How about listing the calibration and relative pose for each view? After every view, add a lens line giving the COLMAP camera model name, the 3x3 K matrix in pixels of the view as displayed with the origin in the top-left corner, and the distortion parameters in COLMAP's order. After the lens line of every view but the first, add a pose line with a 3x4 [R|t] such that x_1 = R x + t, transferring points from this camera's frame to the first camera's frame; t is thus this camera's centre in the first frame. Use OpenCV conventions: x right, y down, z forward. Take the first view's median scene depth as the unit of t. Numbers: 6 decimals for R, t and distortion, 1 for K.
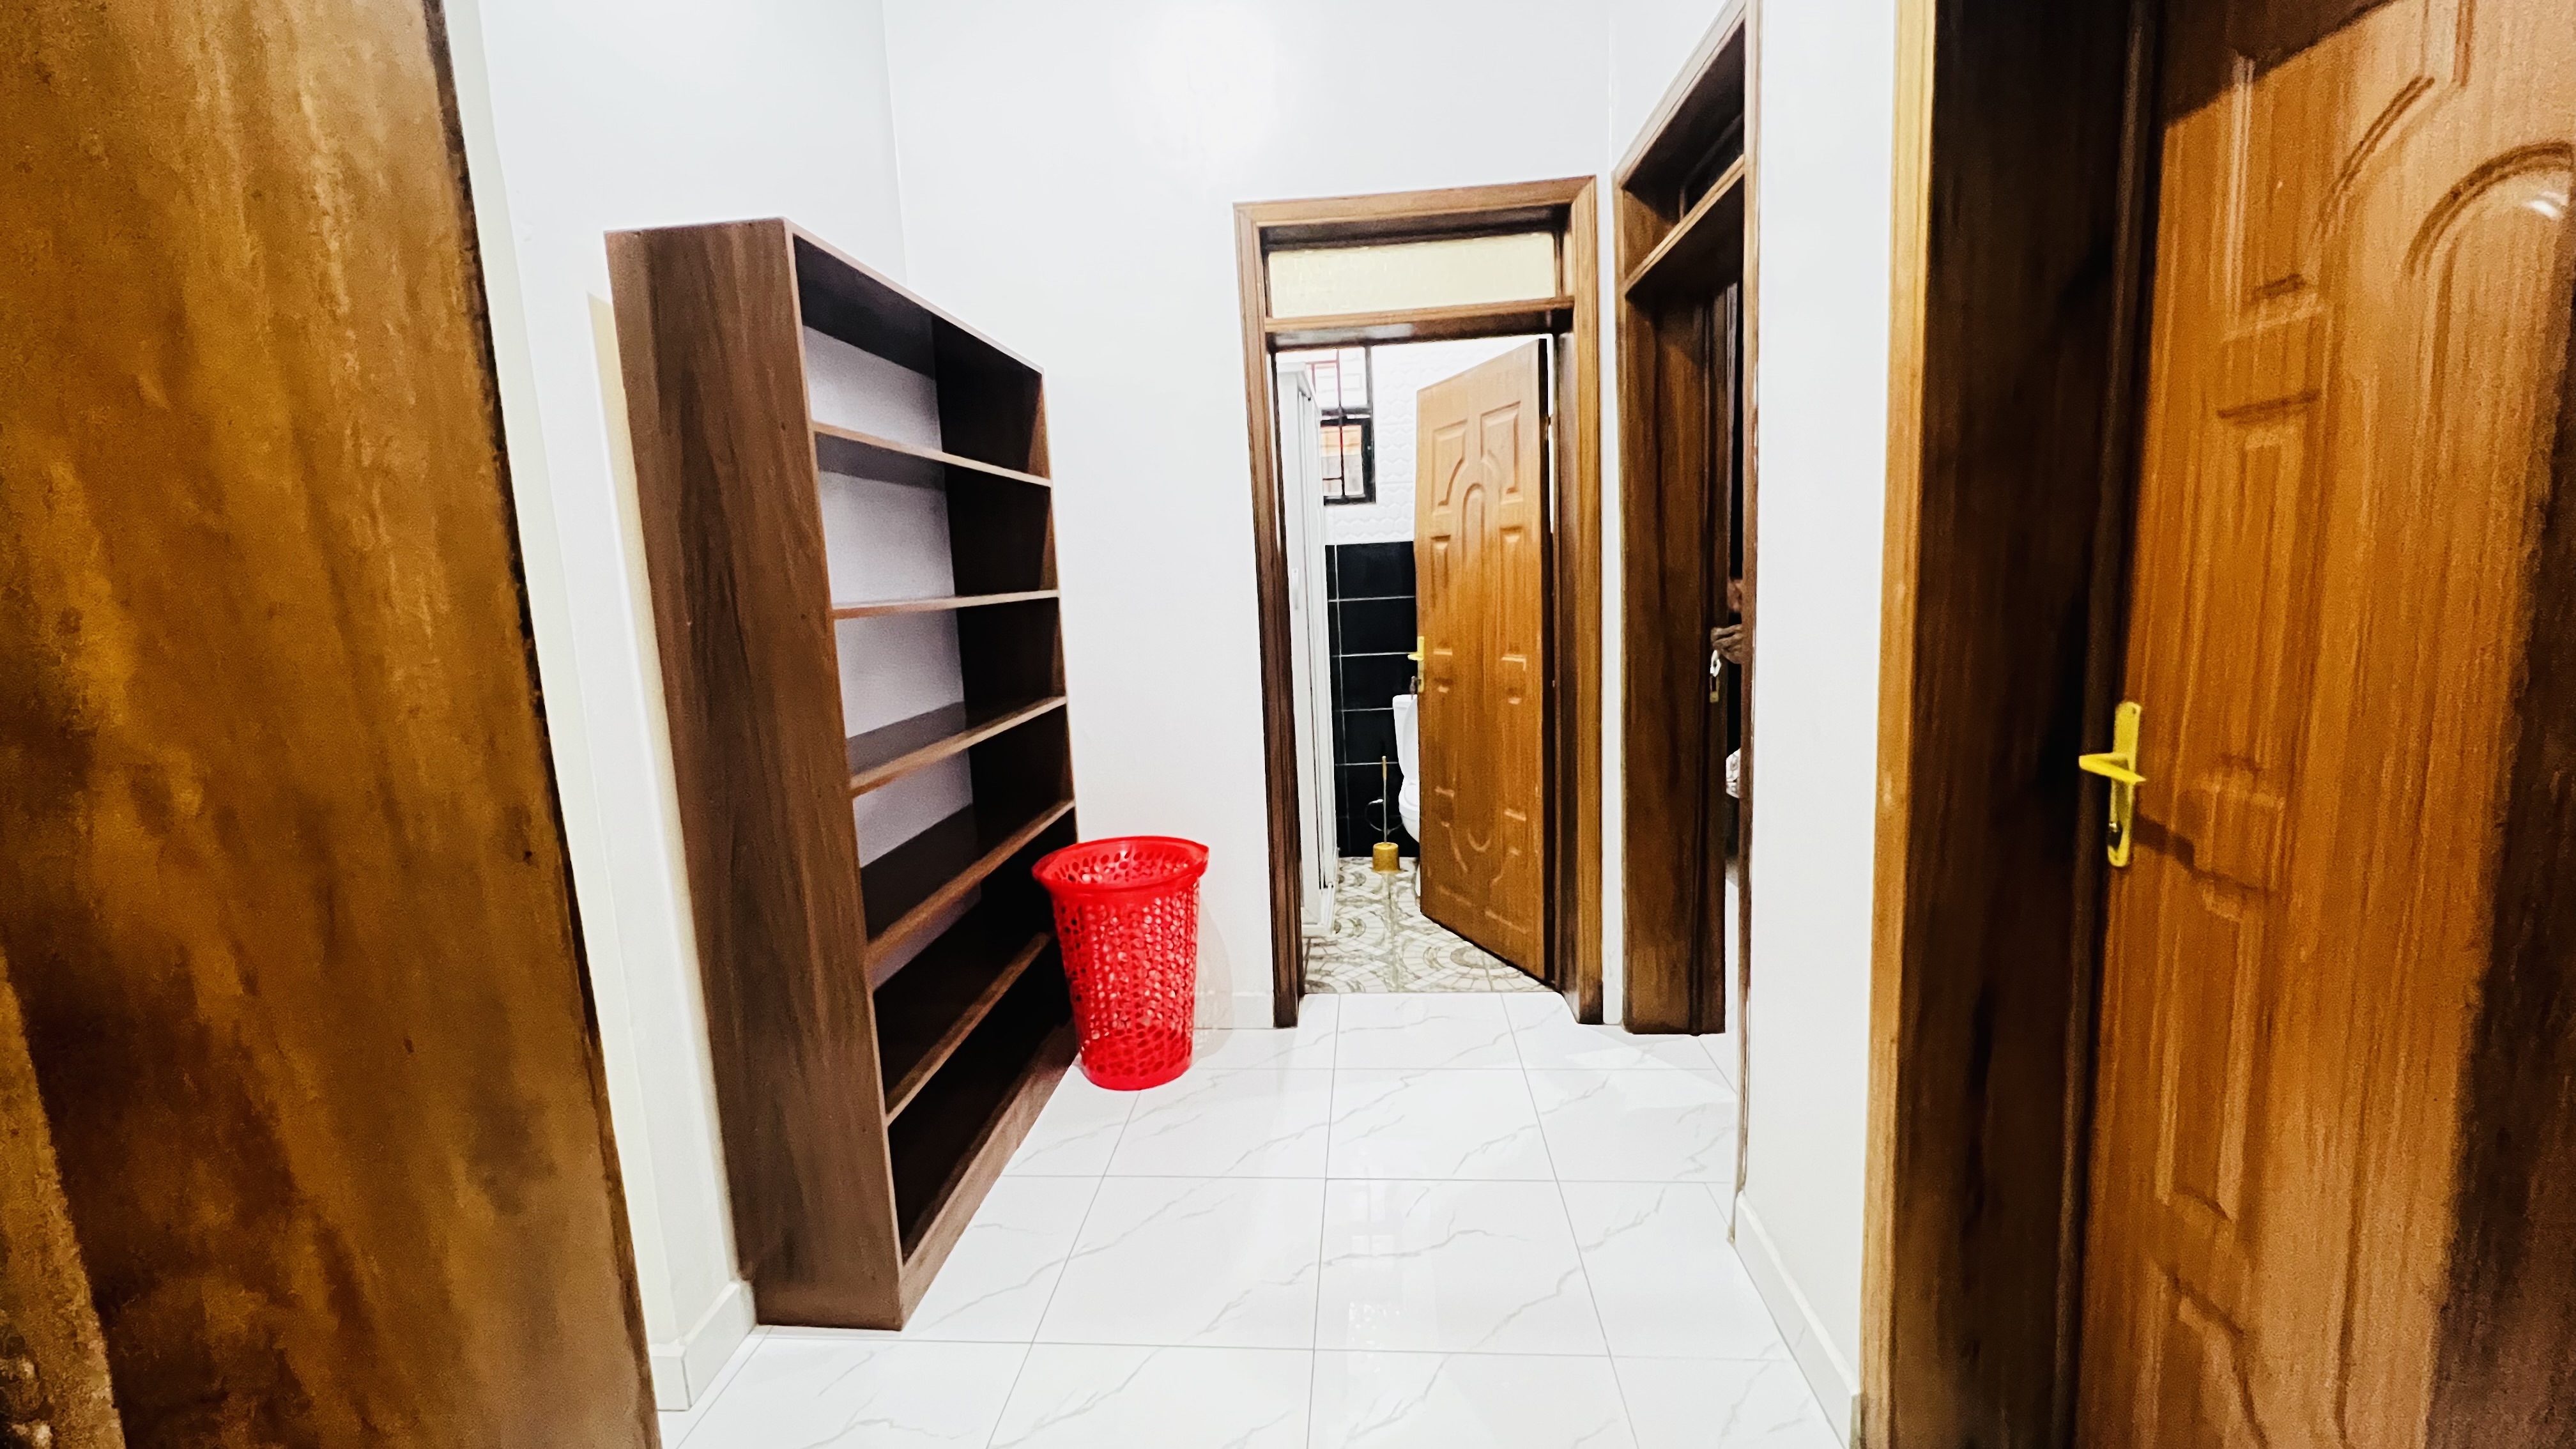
lens RADIAL K [[1035.3, 0, 1282.3], [0, 1035.3, 721.2], [0, 0, 1]] dist [0.001229, 0.000010]
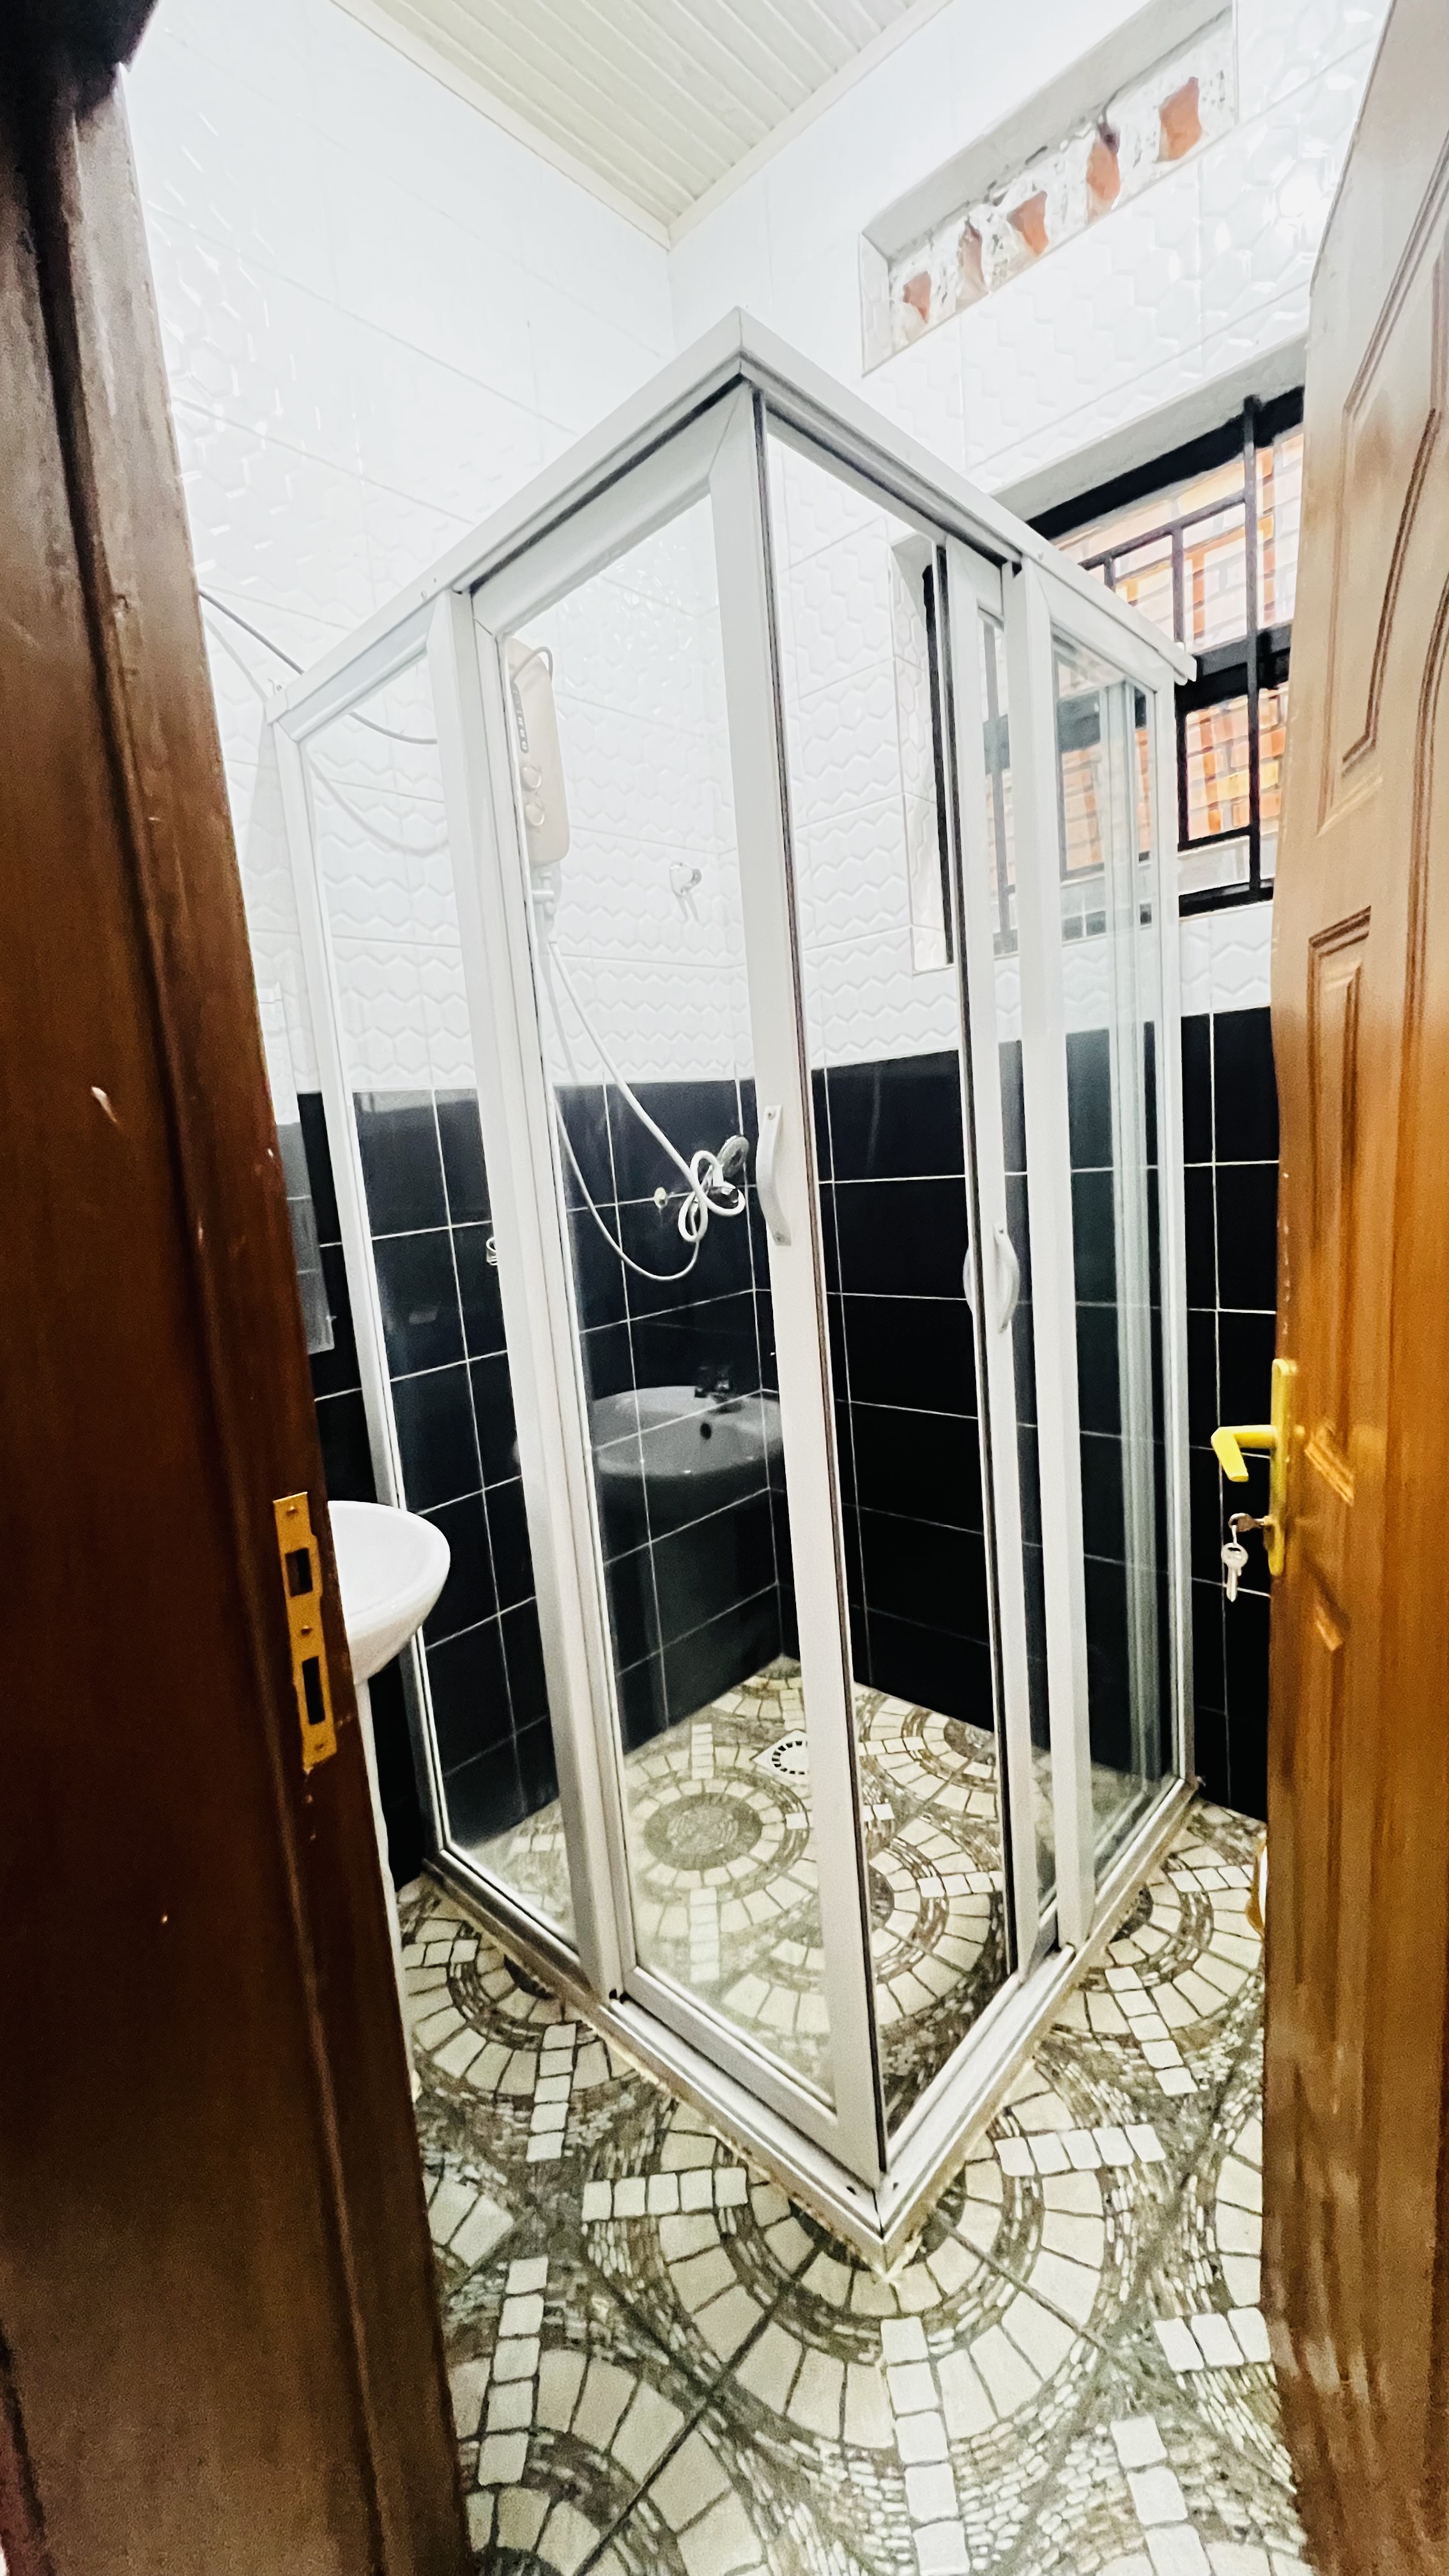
lens RADIAL K [[1033.3, 0, 730.1], [0, 1033.3, 1280.3], [0, 0, 1]] dist [-0.001599, -0.000091]
pose [[0.788757, 0.060033, -0.611767, 0.176520], [-0.032398, 0.997896, 0.056152, -0.105676], [0.613851, -0.024470, 0.789043, 0.701118]]
